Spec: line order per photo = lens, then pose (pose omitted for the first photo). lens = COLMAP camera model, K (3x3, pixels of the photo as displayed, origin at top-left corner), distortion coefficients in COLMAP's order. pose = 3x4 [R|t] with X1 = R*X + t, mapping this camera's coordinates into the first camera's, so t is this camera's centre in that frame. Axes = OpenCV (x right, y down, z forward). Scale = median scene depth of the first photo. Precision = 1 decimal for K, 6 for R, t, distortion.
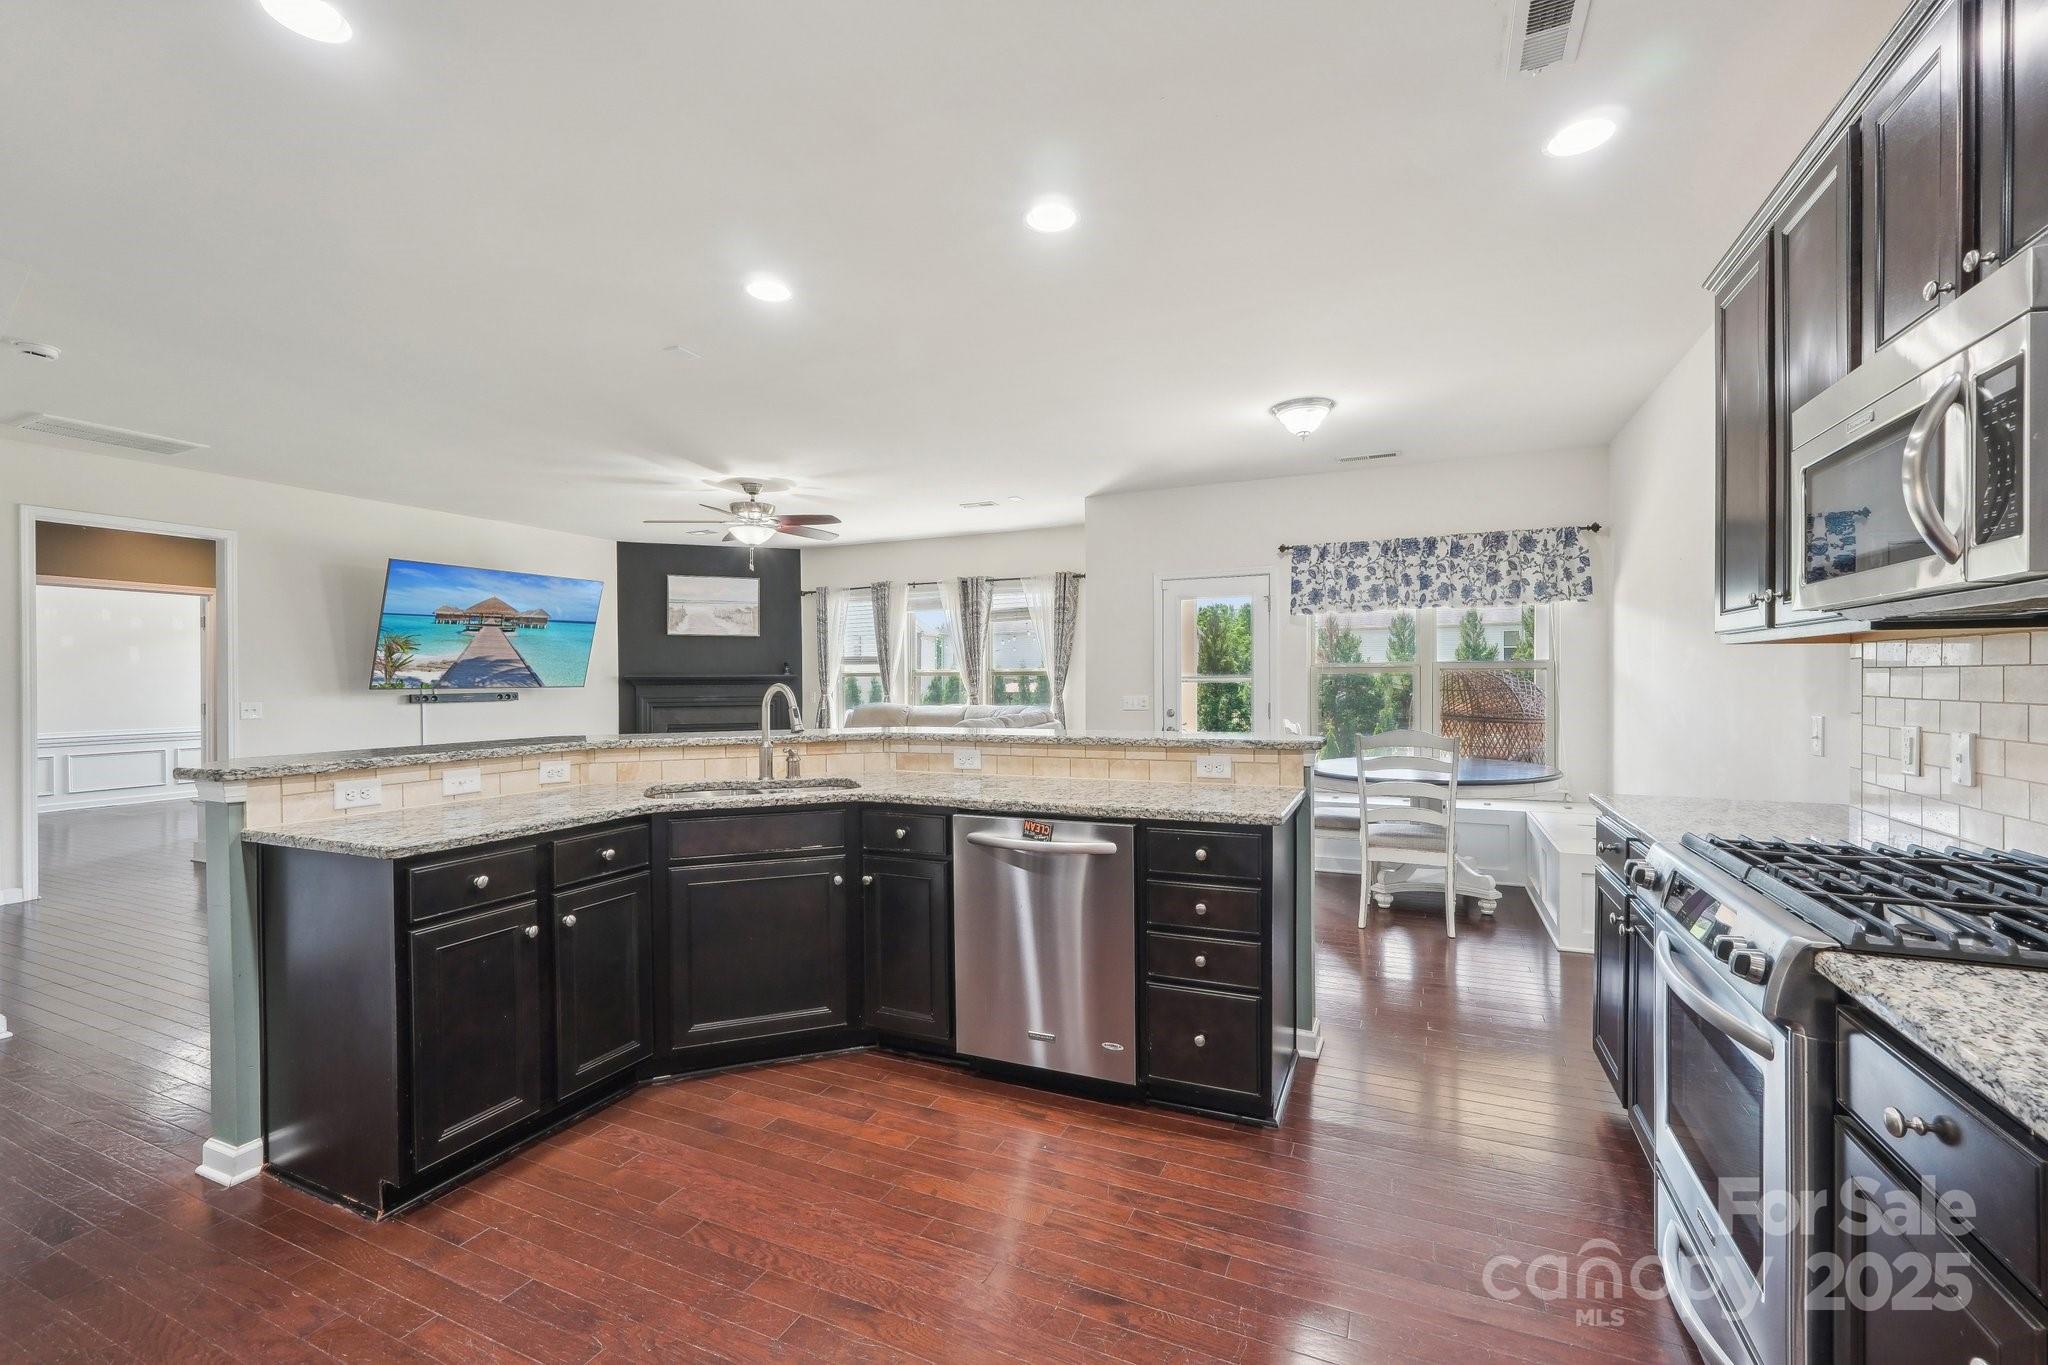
lens RADIAL K [[864.8, 0, 1028.4], [0, 864.8, 684.1], [0, 0, 1]] dist [-0.016763, 0.007306]
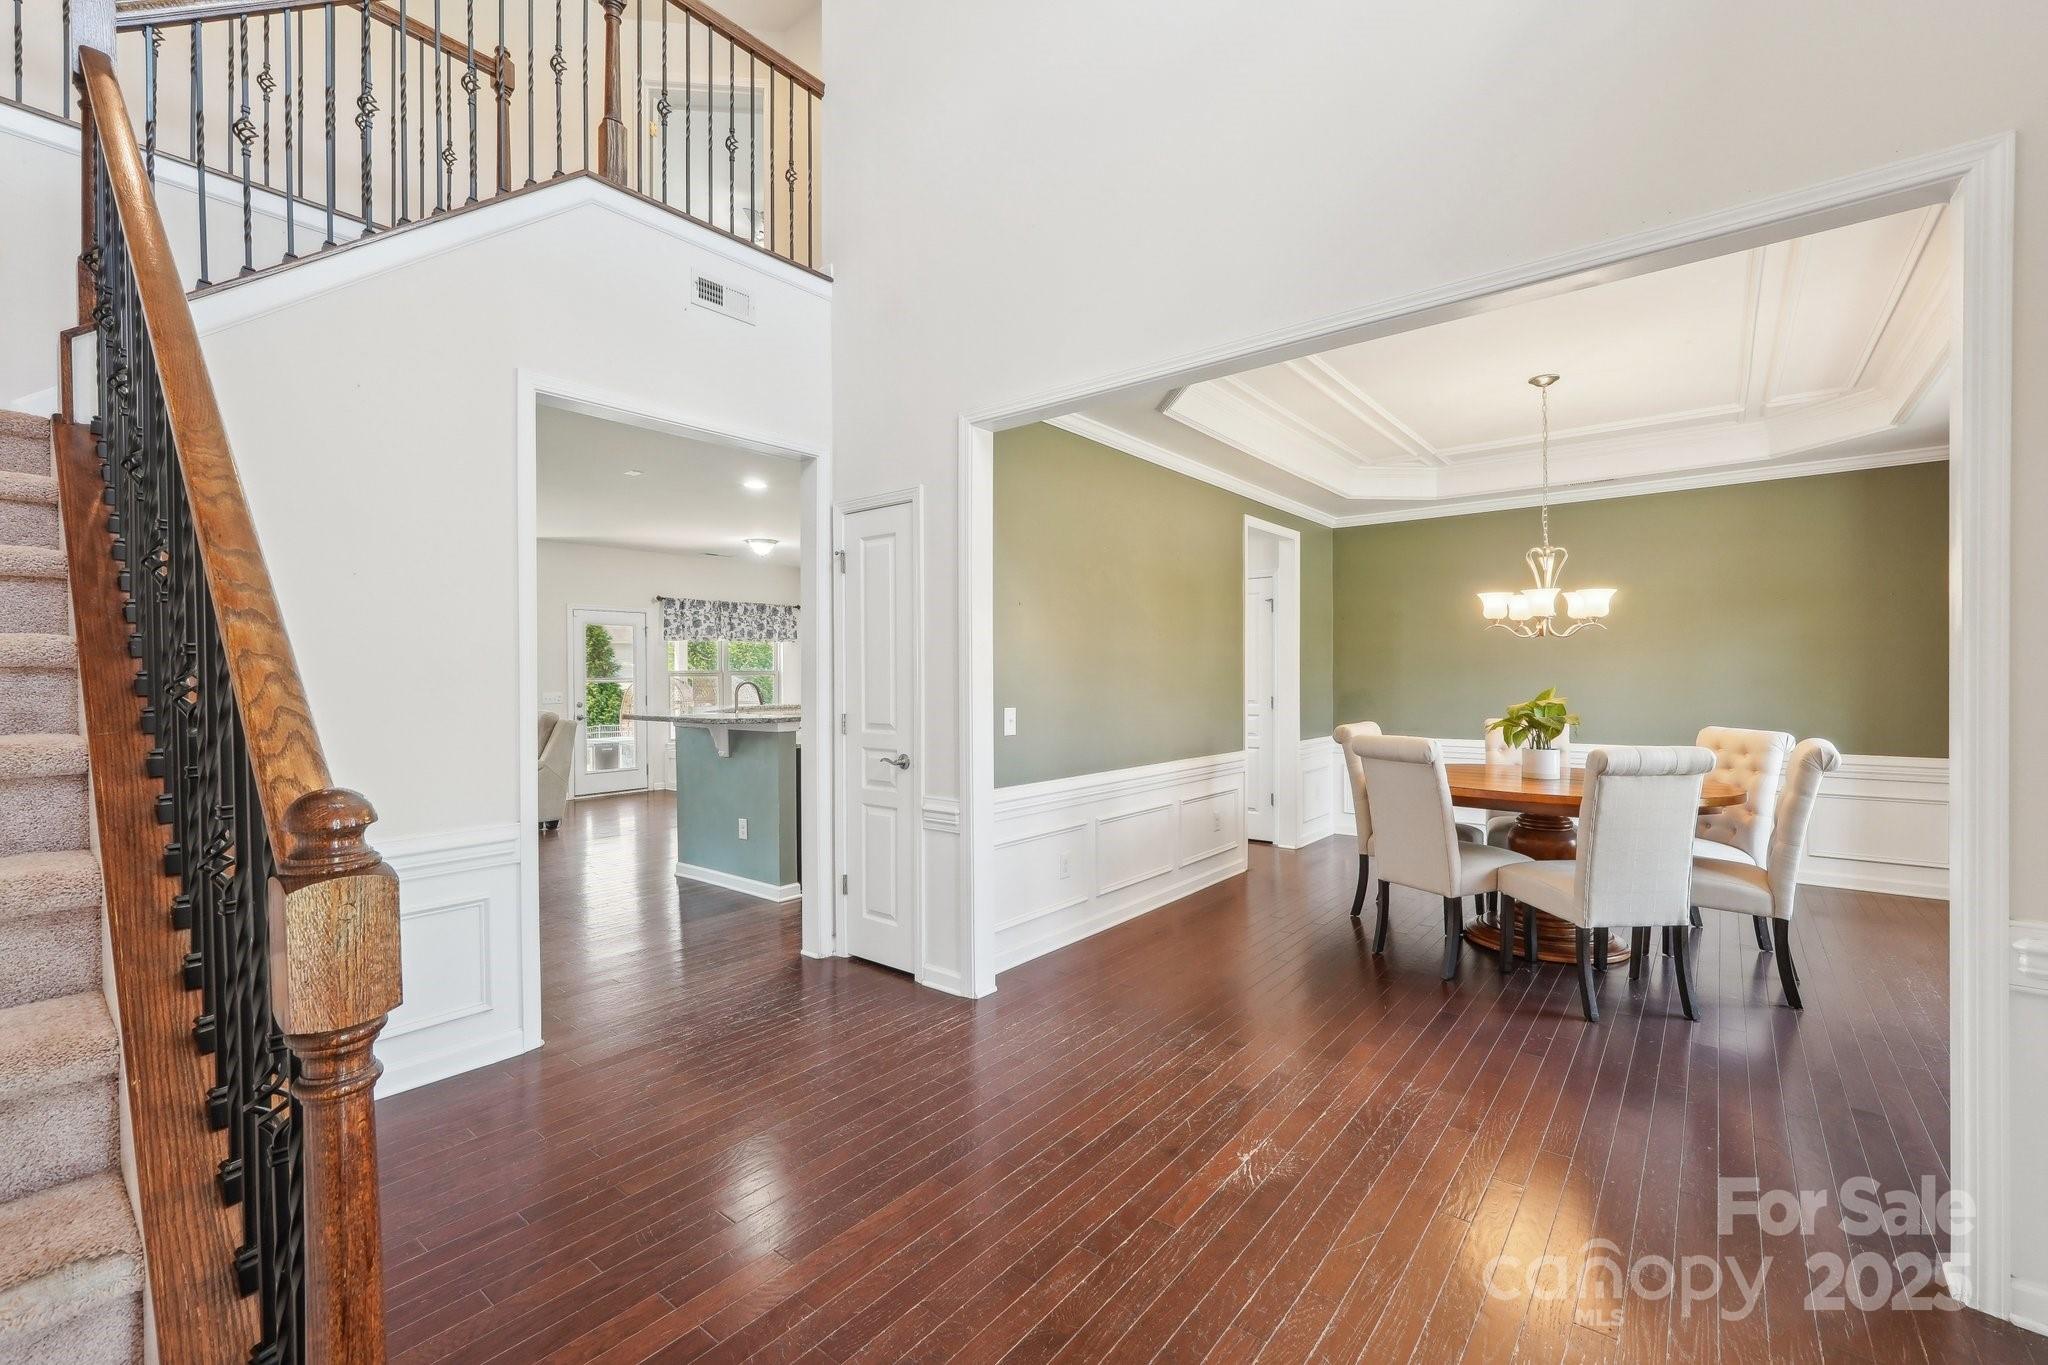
lens RADIAL K [[864.8, 0, 1033.2], [0, 864.8, 676.4], [0, 0, 1]] dist [-0.016763, 0.007306]
pose [[0.237046, 0.001592, 0.971497, -1.400598], [0.007022, 0.999970, -0.003352, -0.003490], [-0.971473, 0.007617, 0.237028, -0.060113]]
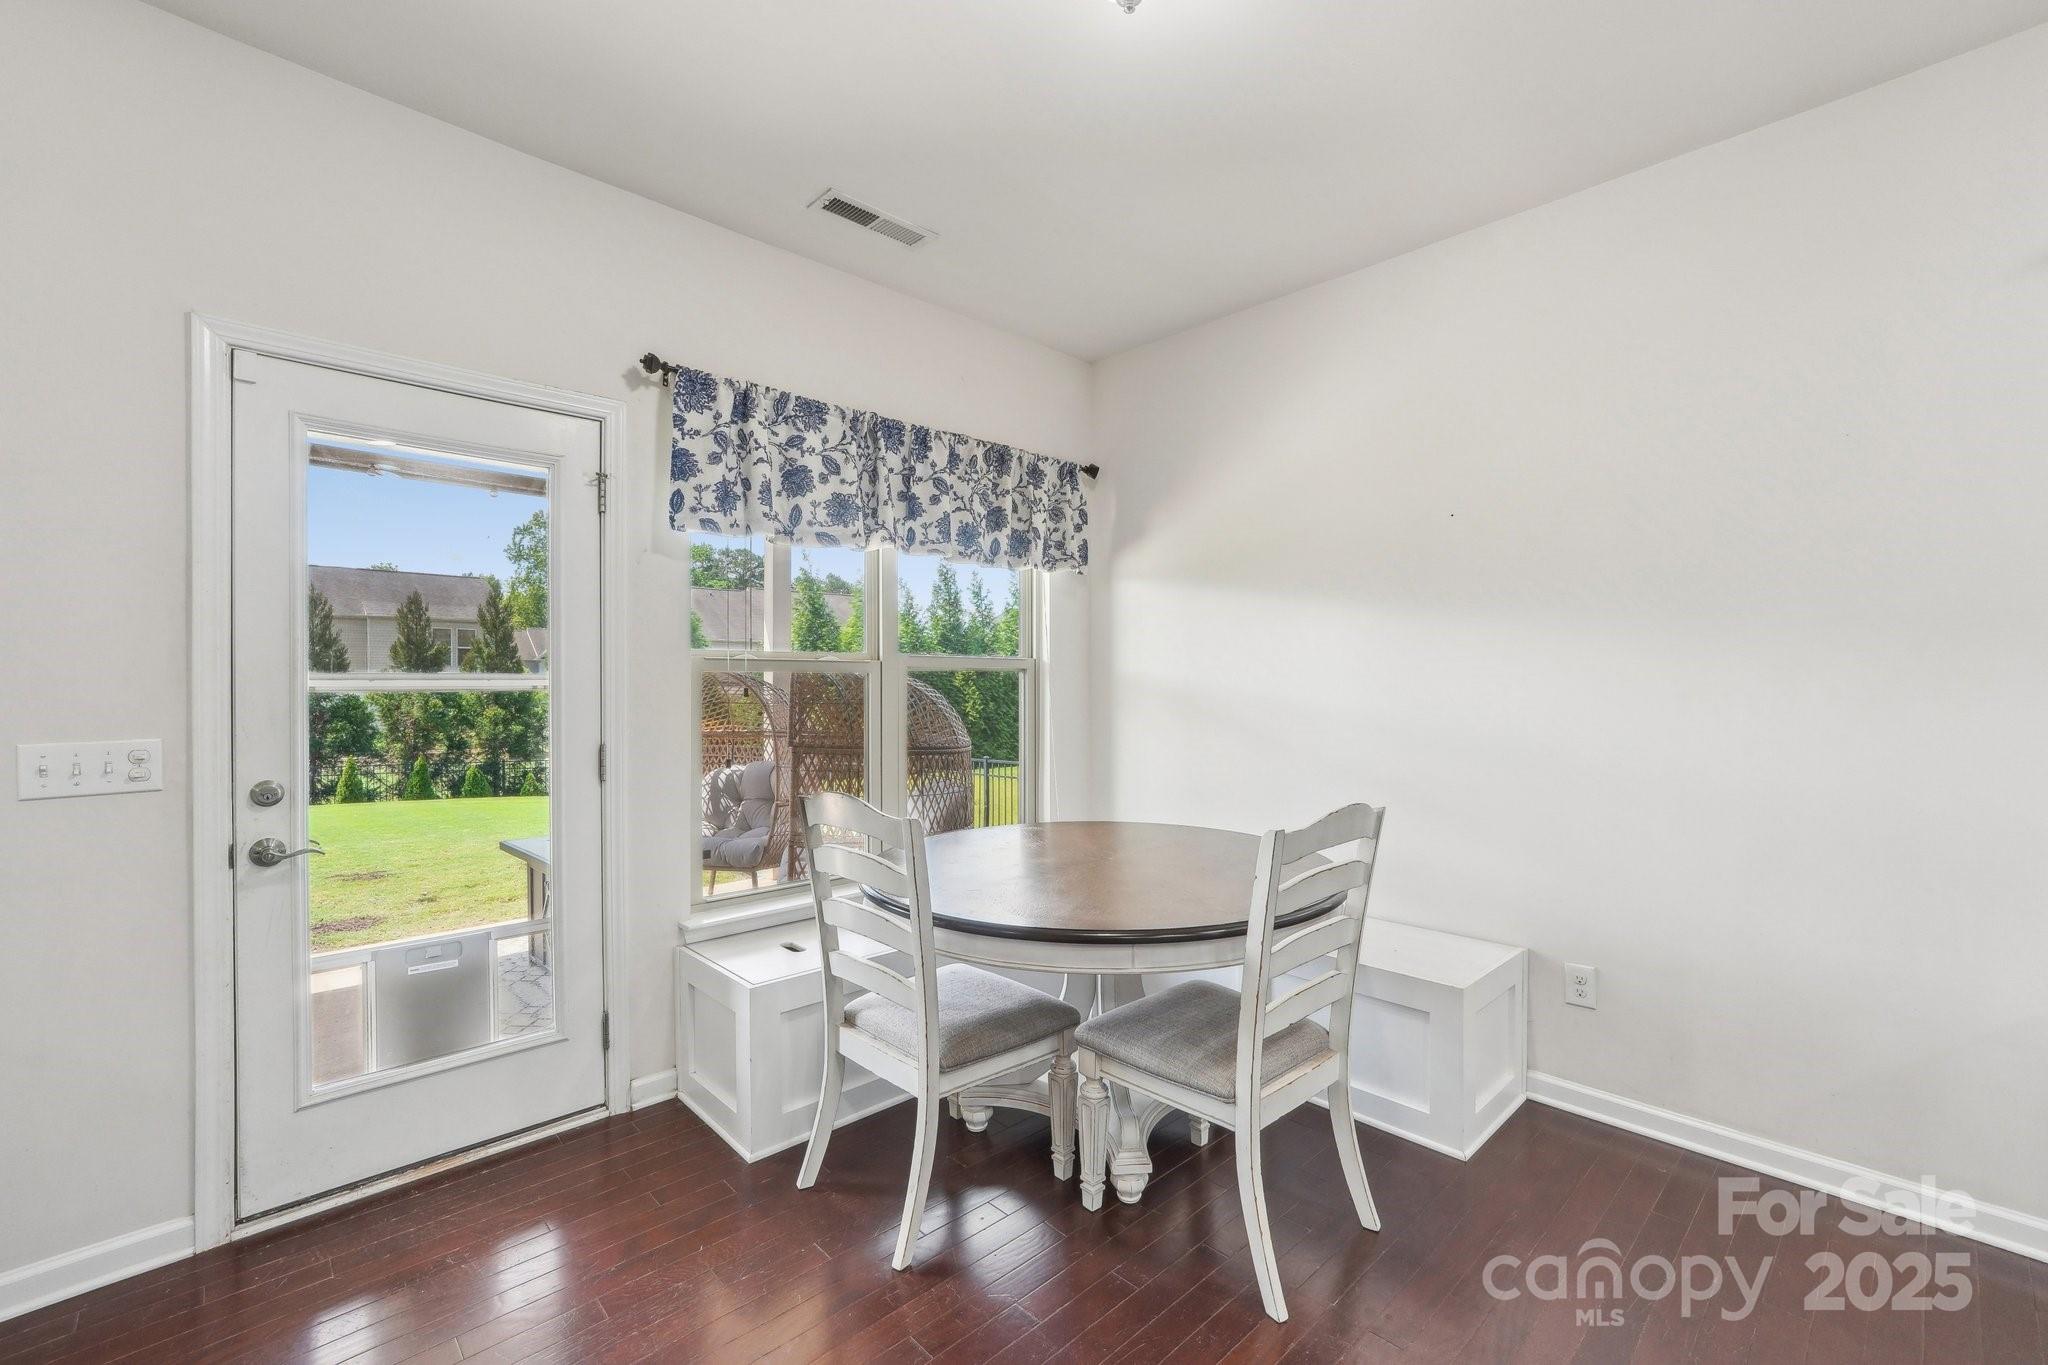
lens RADIAL K [[864.8, 0, 1027.5], [0, 864.8, 684.6], [0, 0, 1]] dist [-0.016763, 0.007306]
pose [[0.374031, 0.004434, 0.927406, -0.020571], [0.001592, 0.999984, -0.005423, -0.003717], [-0.927415, 0.003504, 0.374018, 0.880450]]
